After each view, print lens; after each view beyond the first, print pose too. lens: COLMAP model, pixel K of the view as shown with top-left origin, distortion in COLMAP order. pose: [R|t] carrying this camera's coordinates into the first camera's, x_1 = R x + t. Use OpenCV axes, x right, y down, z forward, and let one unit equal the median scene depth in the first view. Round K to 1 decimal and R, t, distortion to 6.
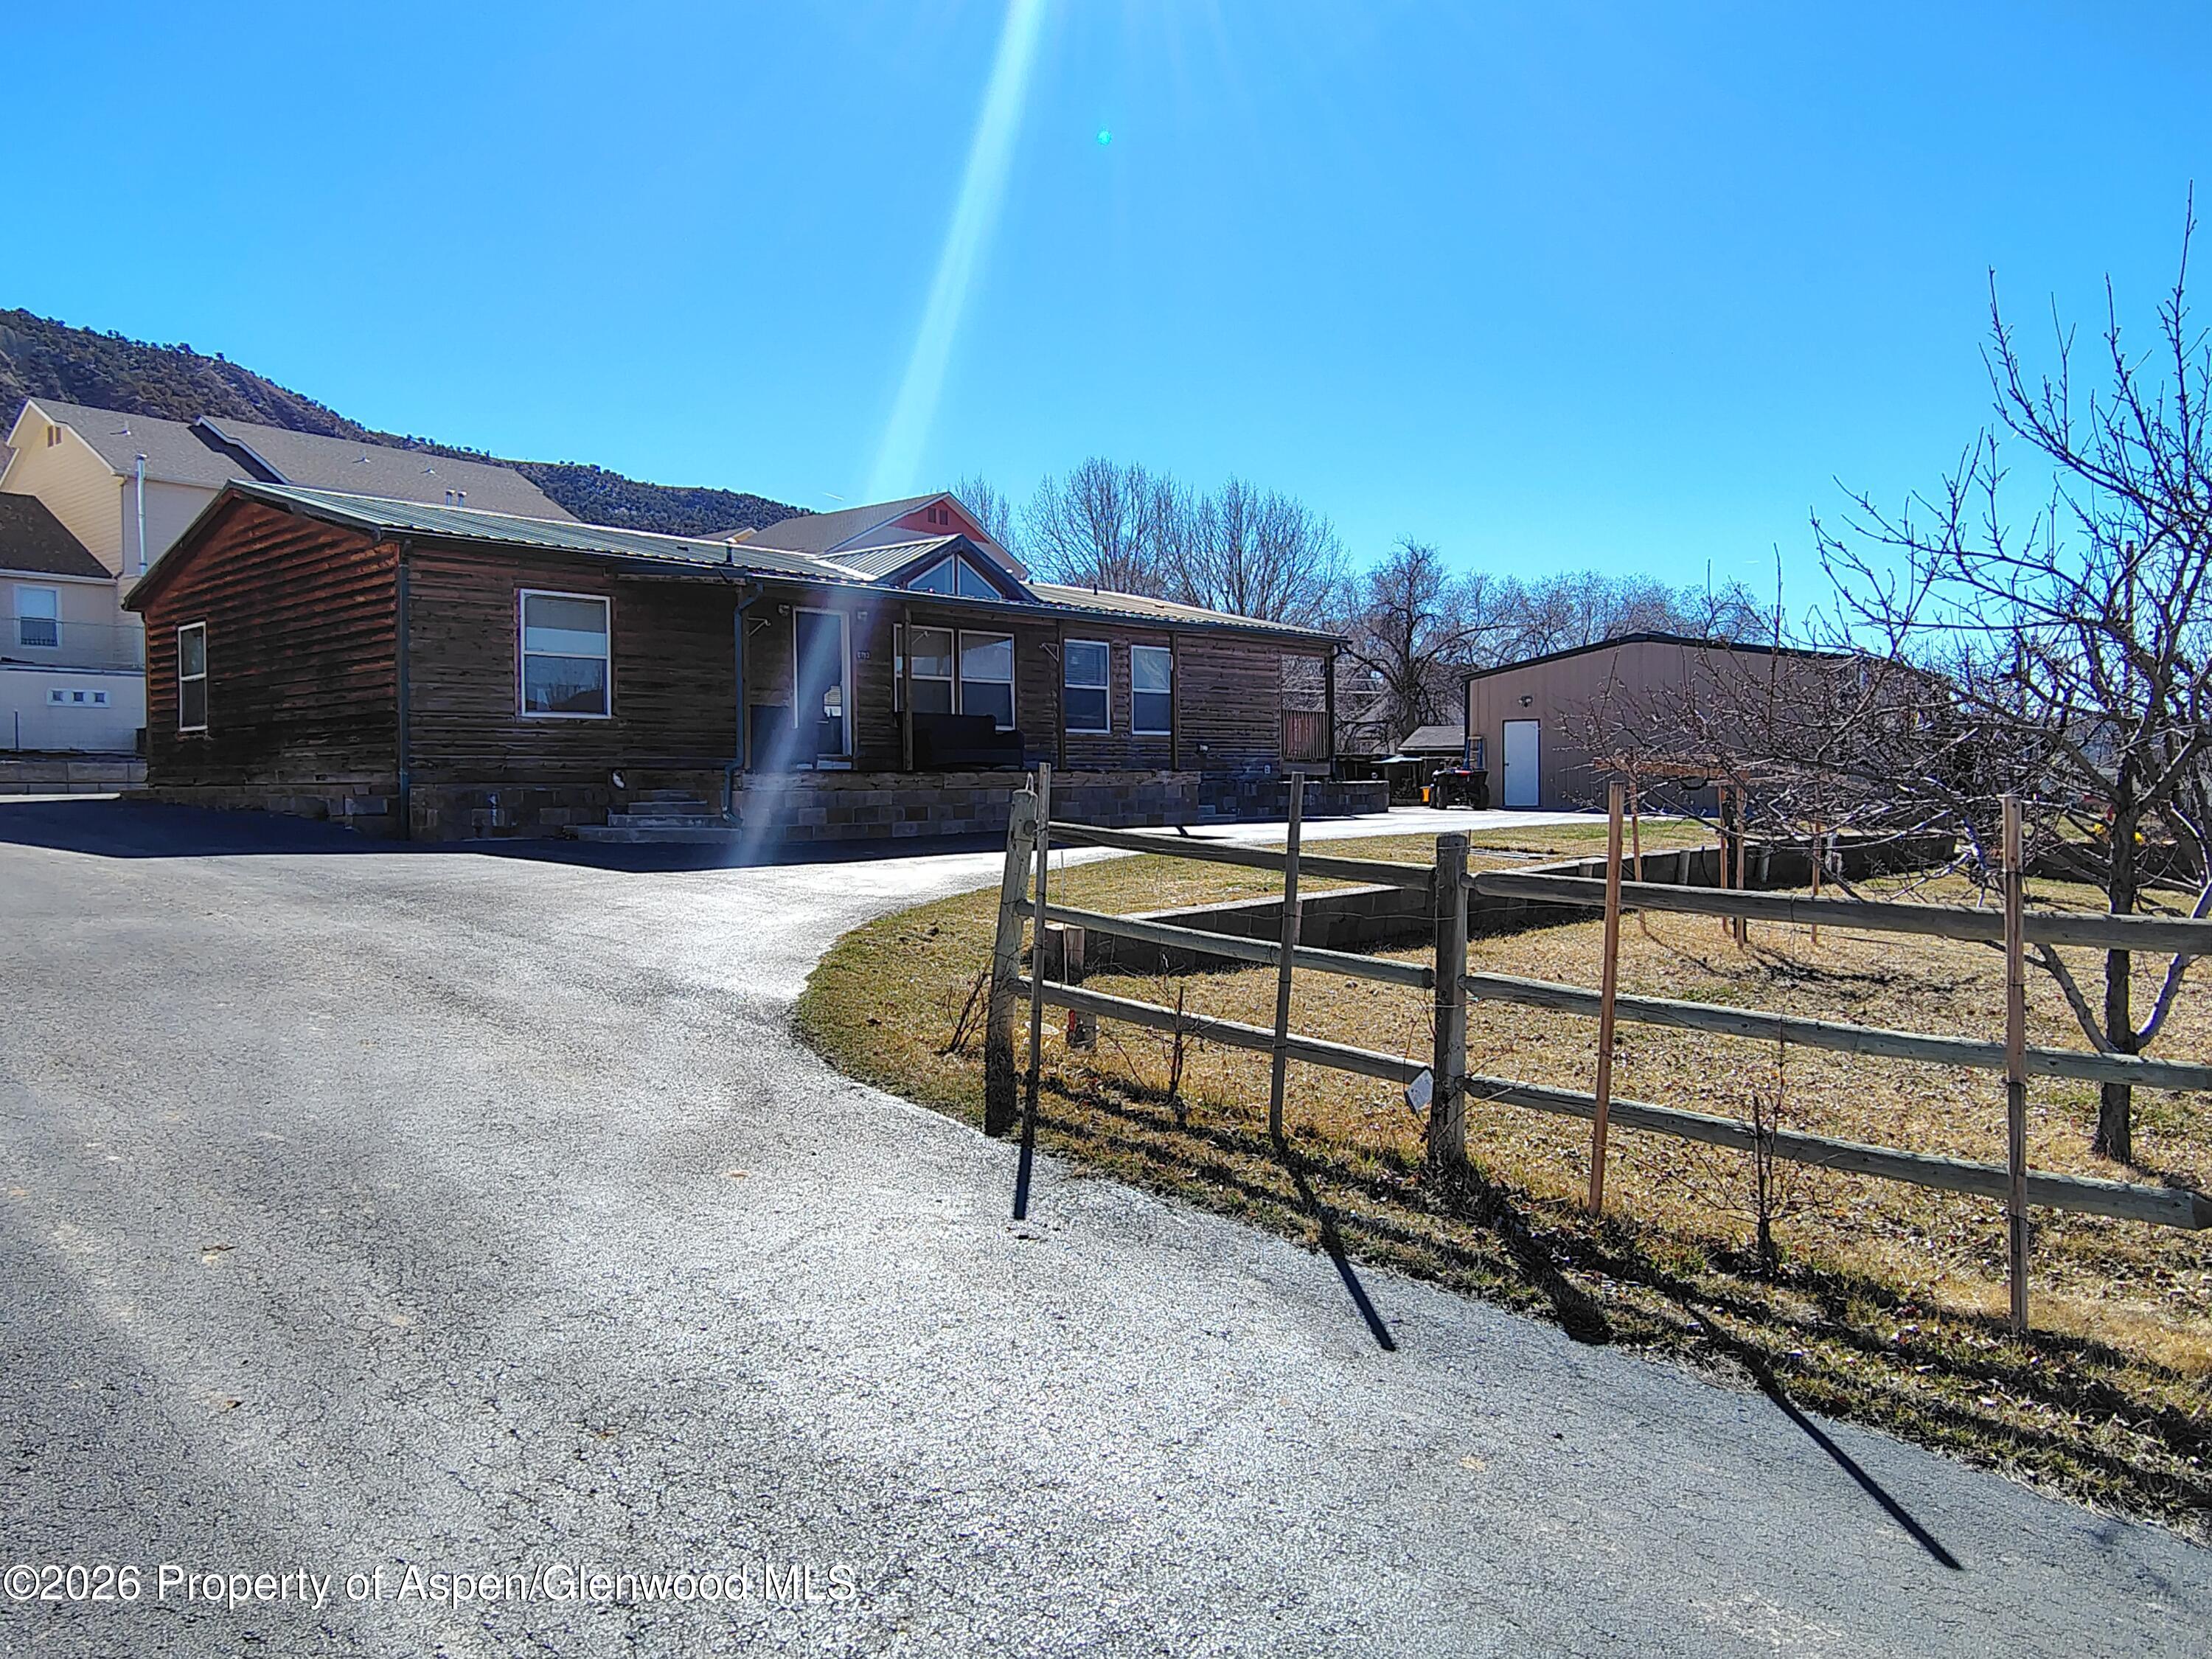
lens RADIAL K [[1502.5, 0, 1106.0], [0, 1502.5, 829.5], [0, 0, 1]] dist [-0.030469, -0.002298]
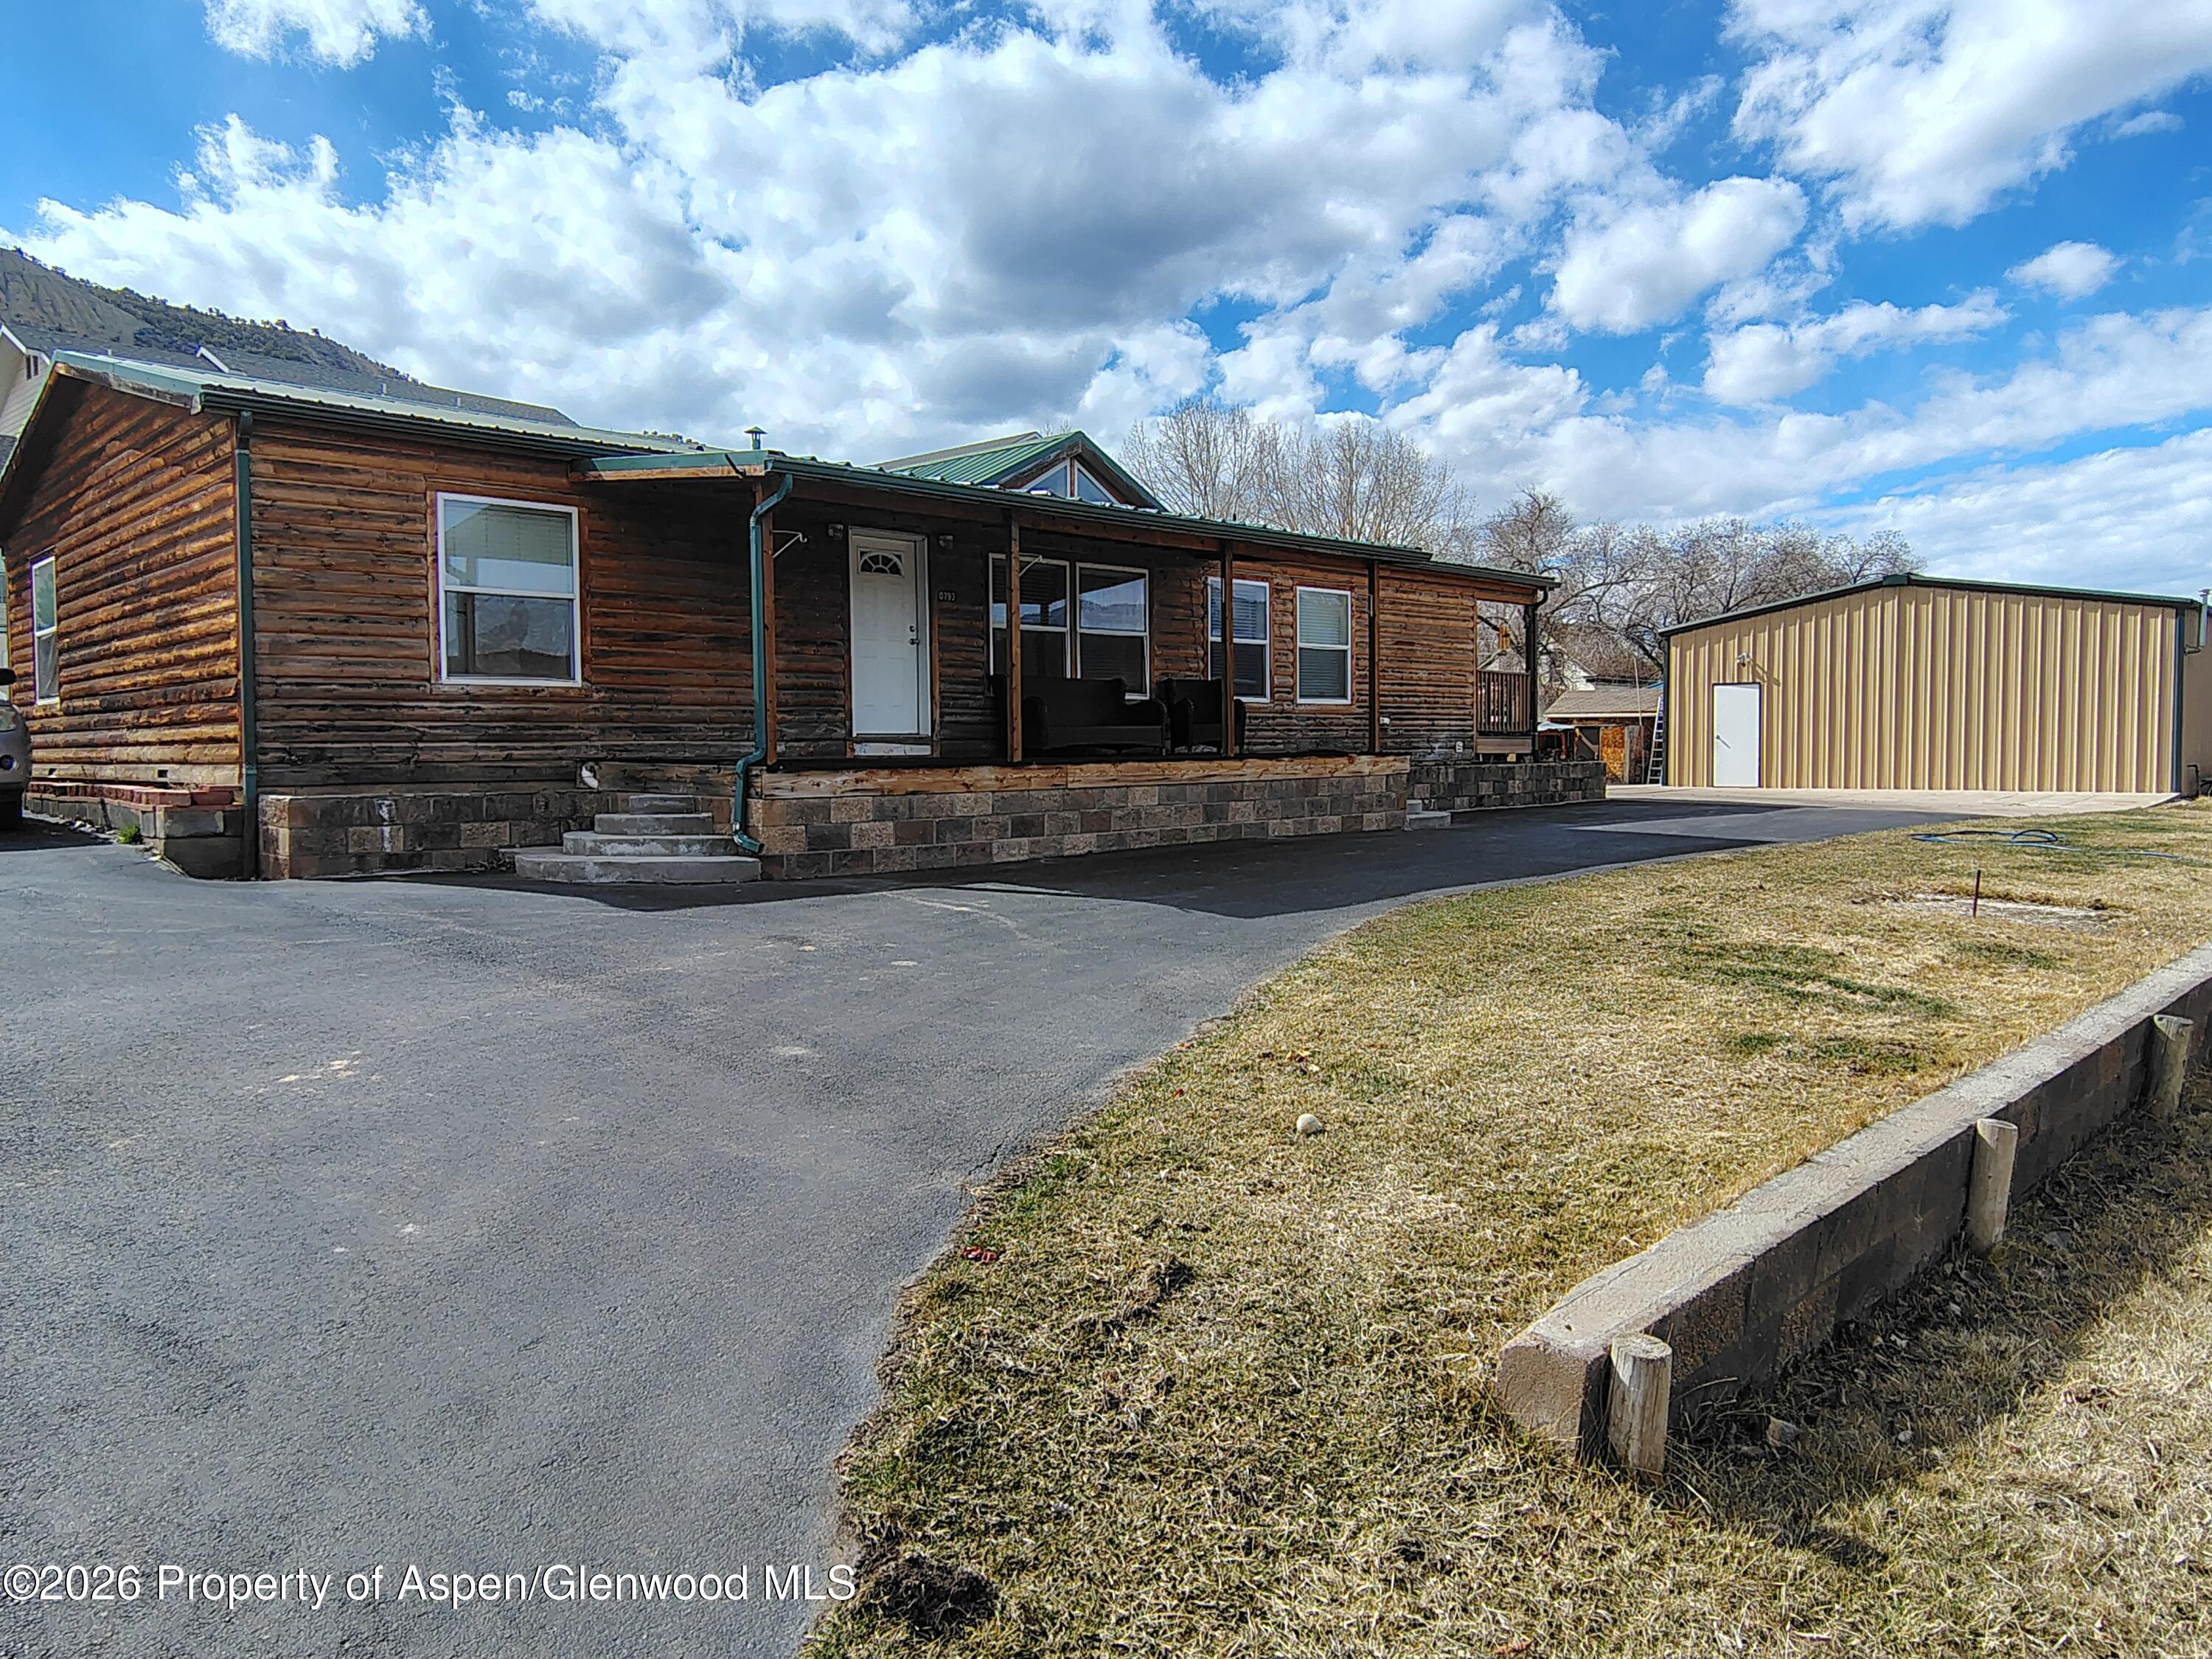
lens RADIAL K [[1502.5, 0, 1106.0], [0, 1502.5, 829.5], [0, 0, 1]] dist [-0.030469, -0.002298]
pose [[0.998739, 0.000682, -0.050201, -0.057593], [0.000510, 0.999719, 0.023720, -0.025110], [0.050203, -0.023715, 0.998457, 0.331983]]
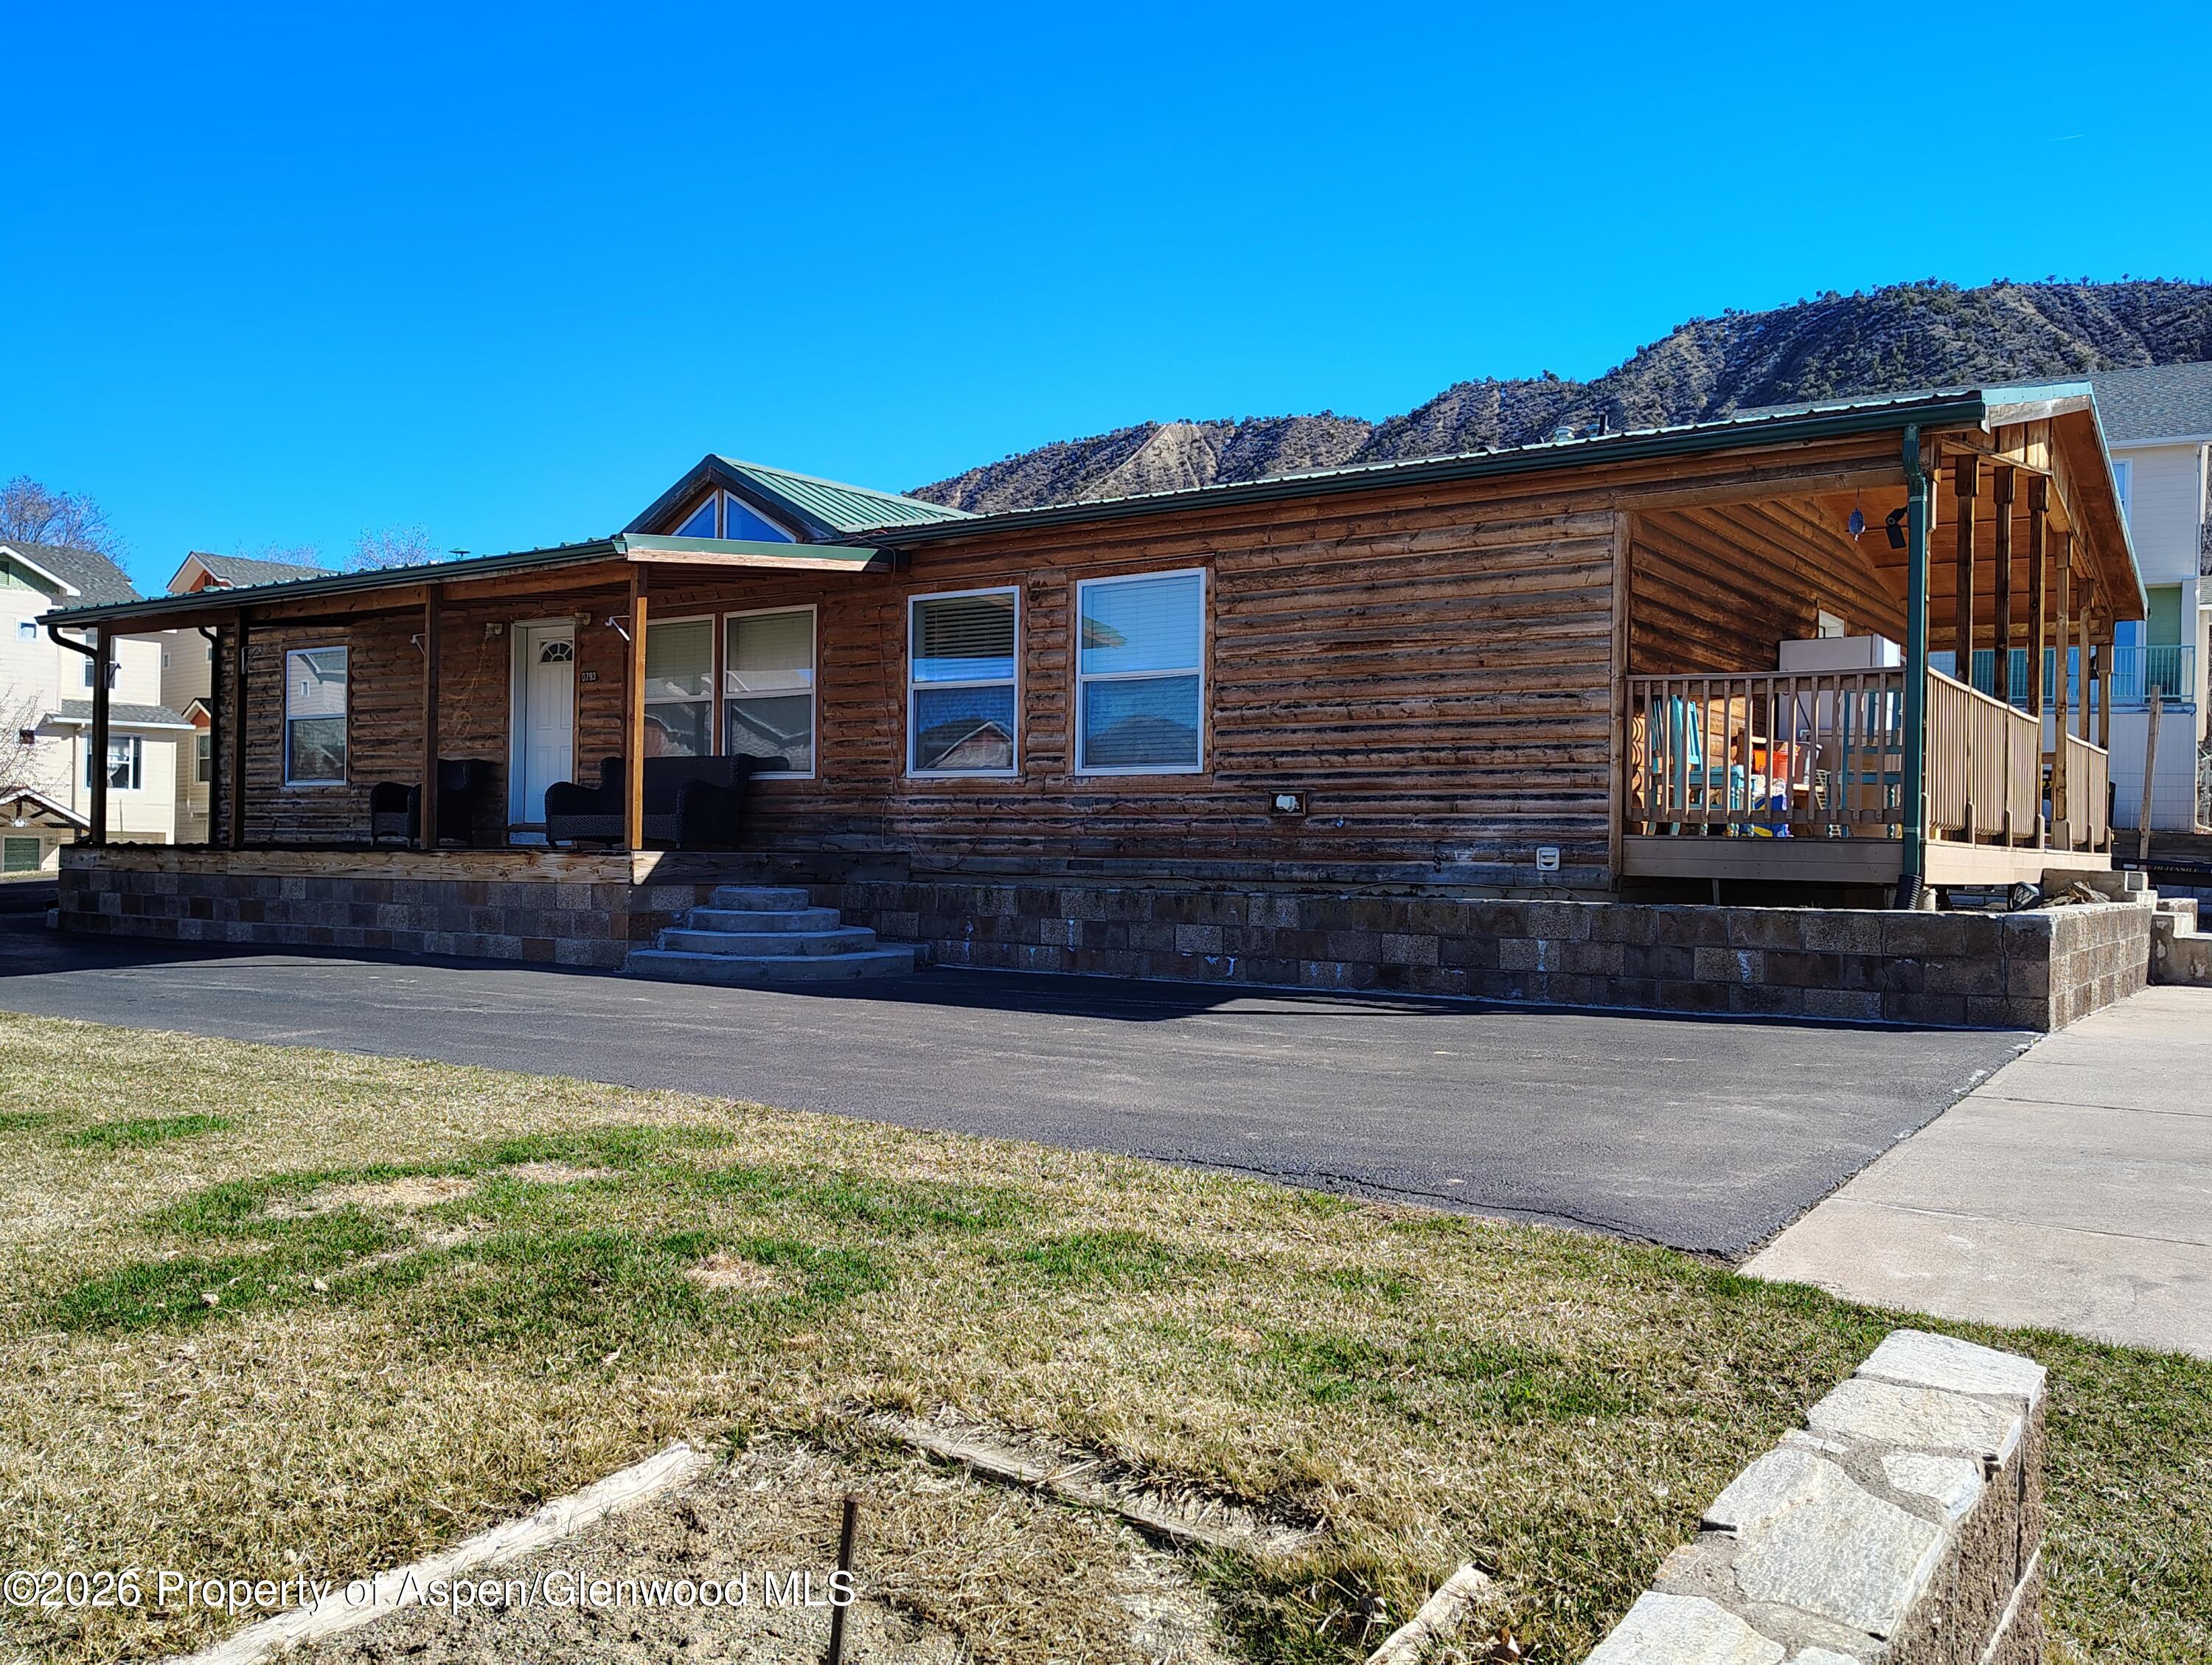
lens RADIAL K [[1795.7, 0, 1106.0], [0, 1795.7, 832.5], [0, 0, 1]] dist [0.002358, 0.003892]
pose [[0.140300, 0.002085, -0.990107, 0.779554], [-0.044316, 0.999009, -0.004176, -0.062131], [0.989117, 0.044463, 0.140253, 1.307407]]
